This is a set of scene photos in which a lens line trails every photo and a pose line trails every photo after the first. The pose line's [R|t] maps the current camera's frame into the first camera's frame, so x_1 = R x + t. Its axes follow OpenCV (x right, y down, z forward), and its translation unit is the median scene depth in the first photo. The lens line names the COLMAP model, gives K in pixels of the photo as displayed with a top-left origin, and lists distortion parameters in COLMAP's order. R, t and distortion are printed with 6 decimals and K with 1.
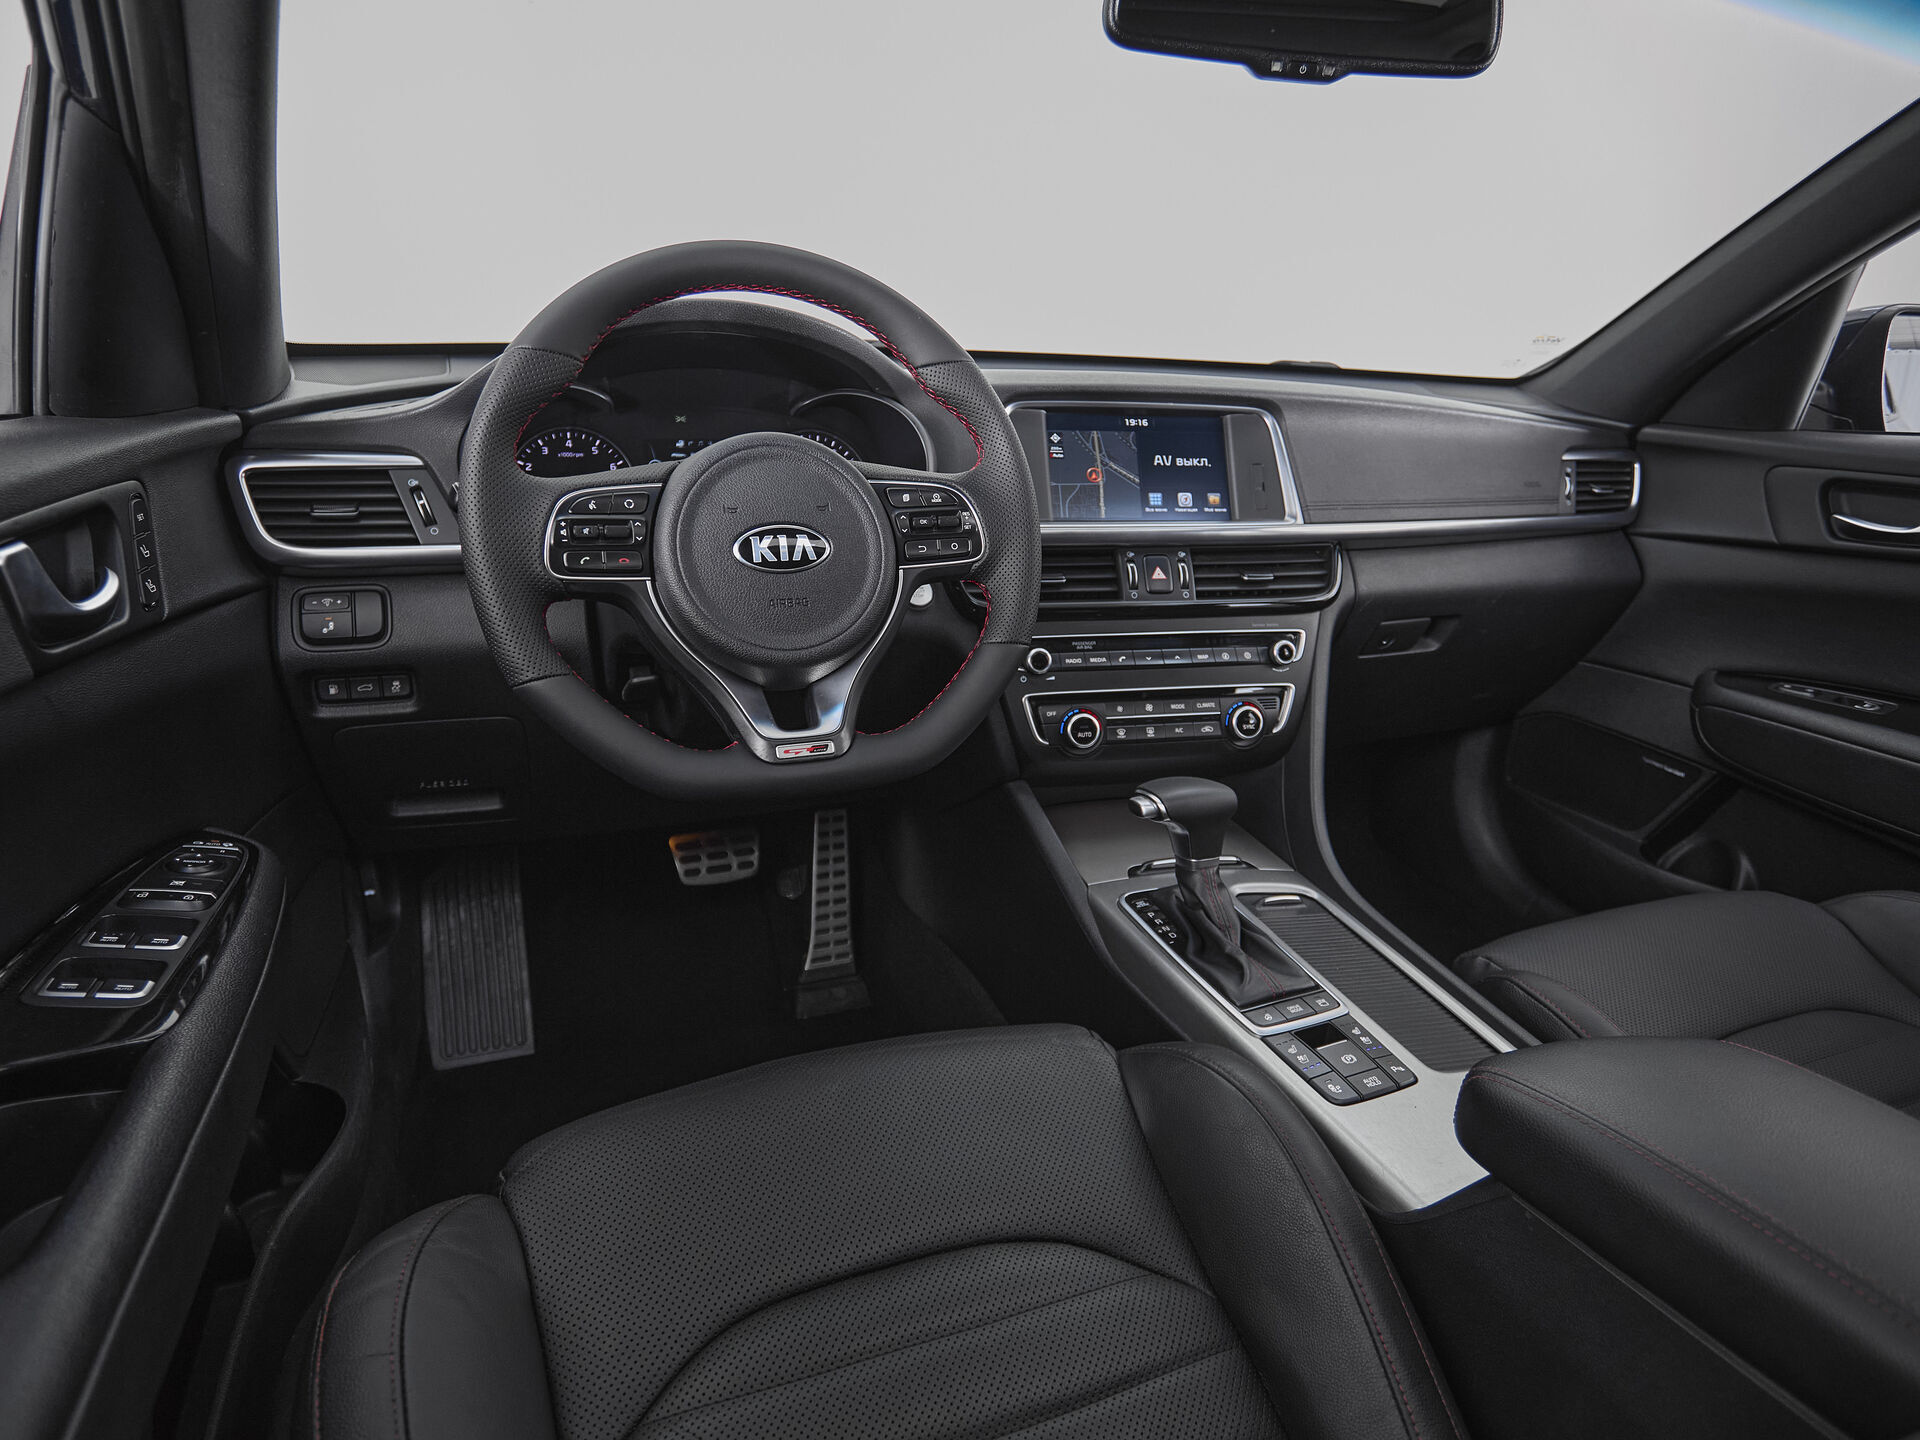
lens RADIAL K [[1080.9, 0, 943.3], [0, 1080.9, 740.5], [0, 0, 1]] dist [-0.001236, -0.000707]
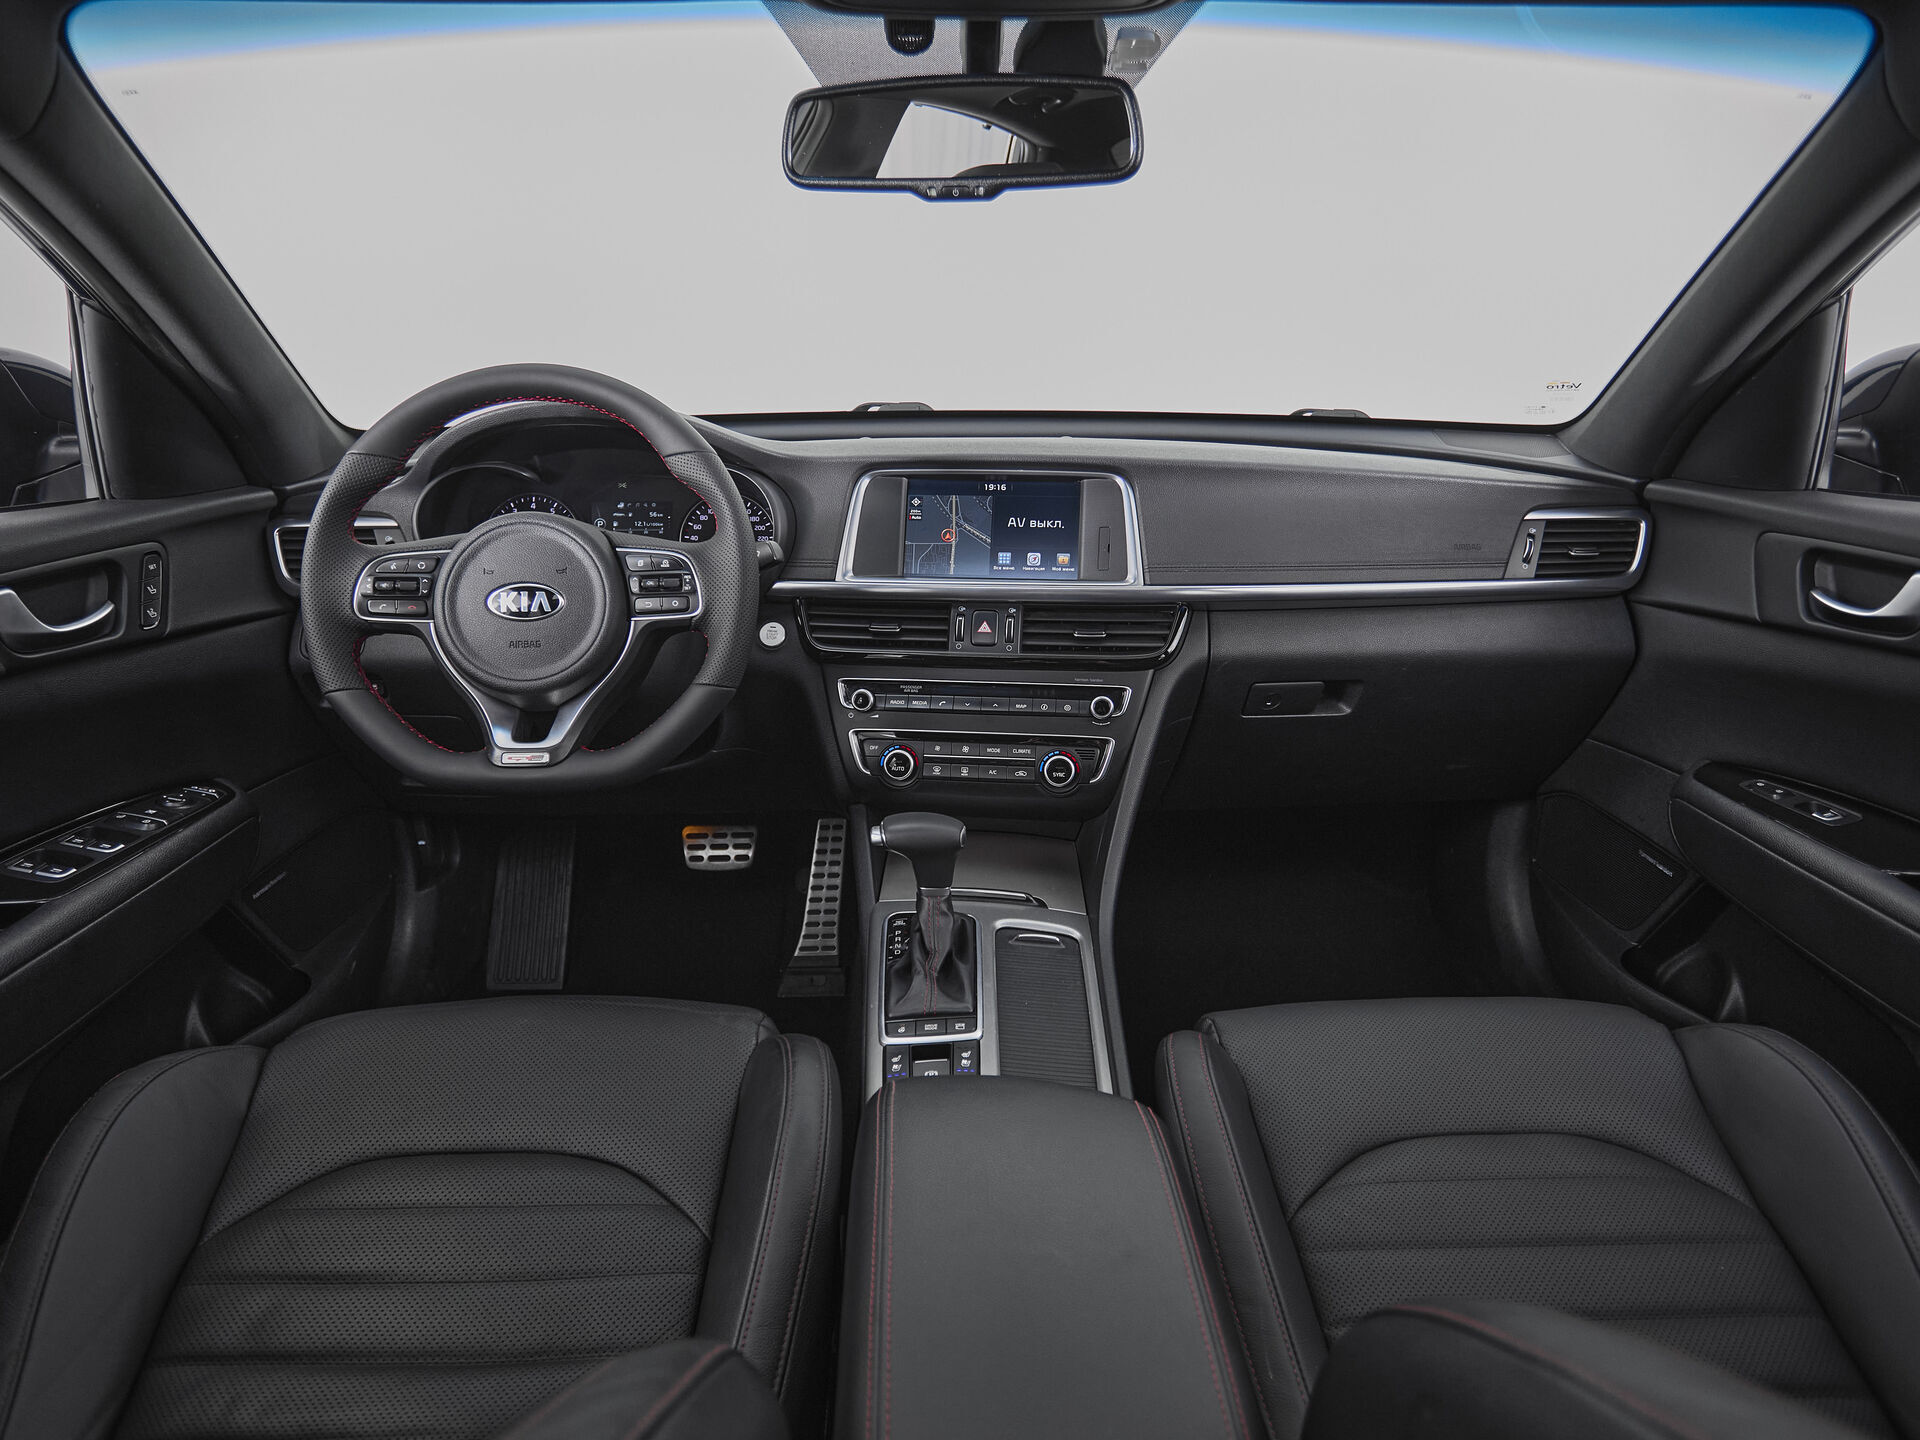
lens RADIAL K [[1086.9, 0, 960.6], [0, 1086.9, 757.5], [0, 0, 1]] dist [0.002422, -0.000009]
pose [[0.942631, 0.082756, -0.323416, 0.566445], [-0.082909, 0.996468, 0.013332, -0.037996], [0.323377, 0.014247, 0.946163, -0.045845]]
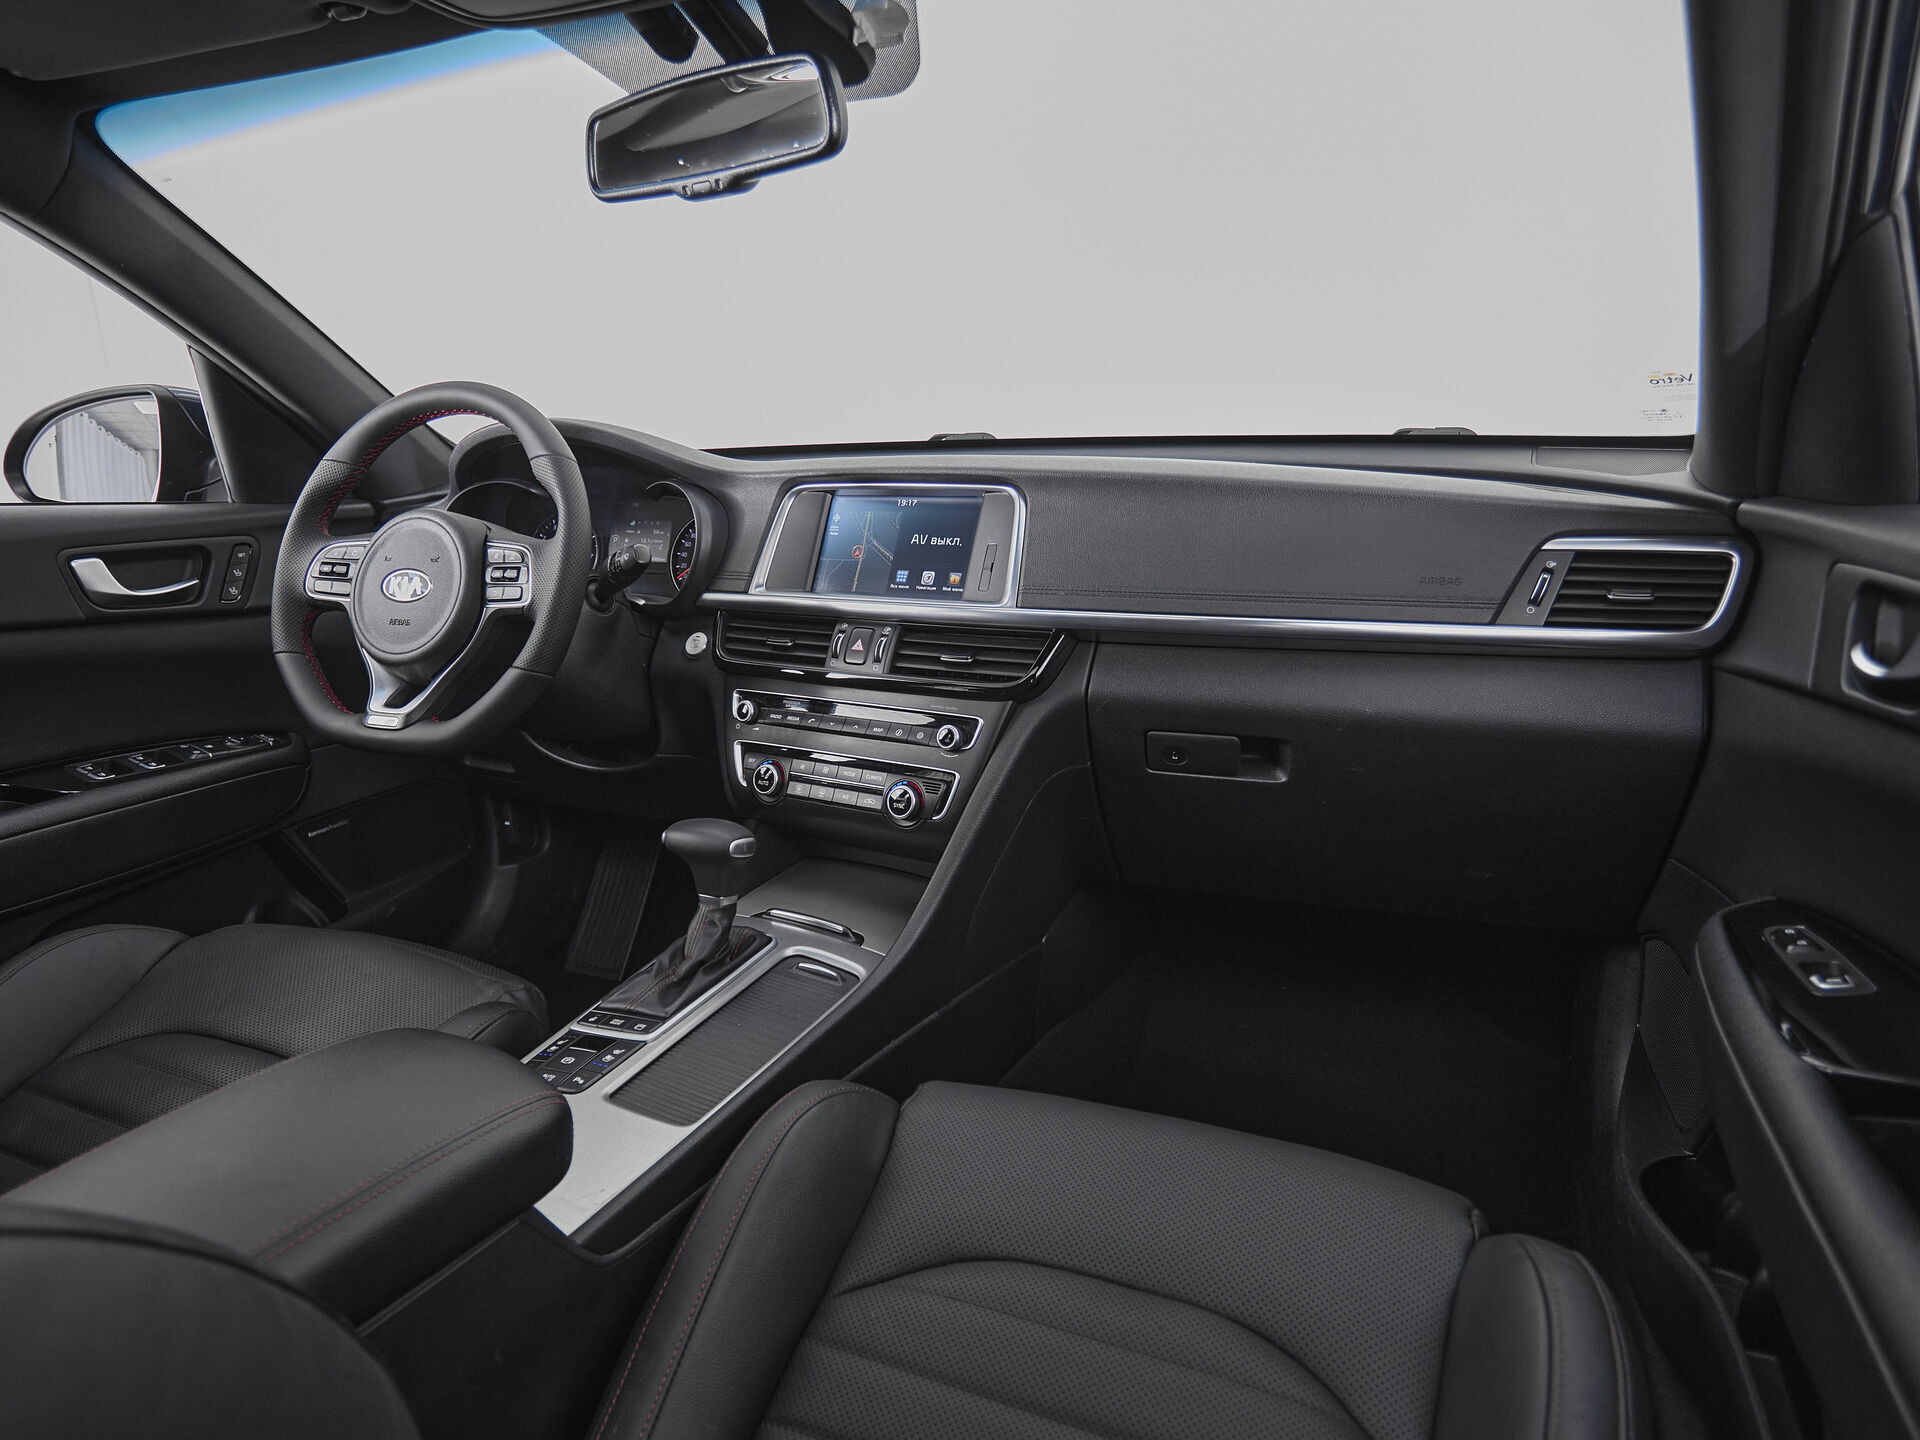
lens RADIAL K [[1128.1, 0, 939.9], [0, 1128.1, 799.0], [0, 0, 1]] dist [-0.002265, -0.000883]
pose [[0.711416, 0.164490, -0.683250, 1.067514], [-0.198300, 0.979701, 0.029385, -0.059648], [0.674214, 0.114583, 0.729593, 0.290445]]
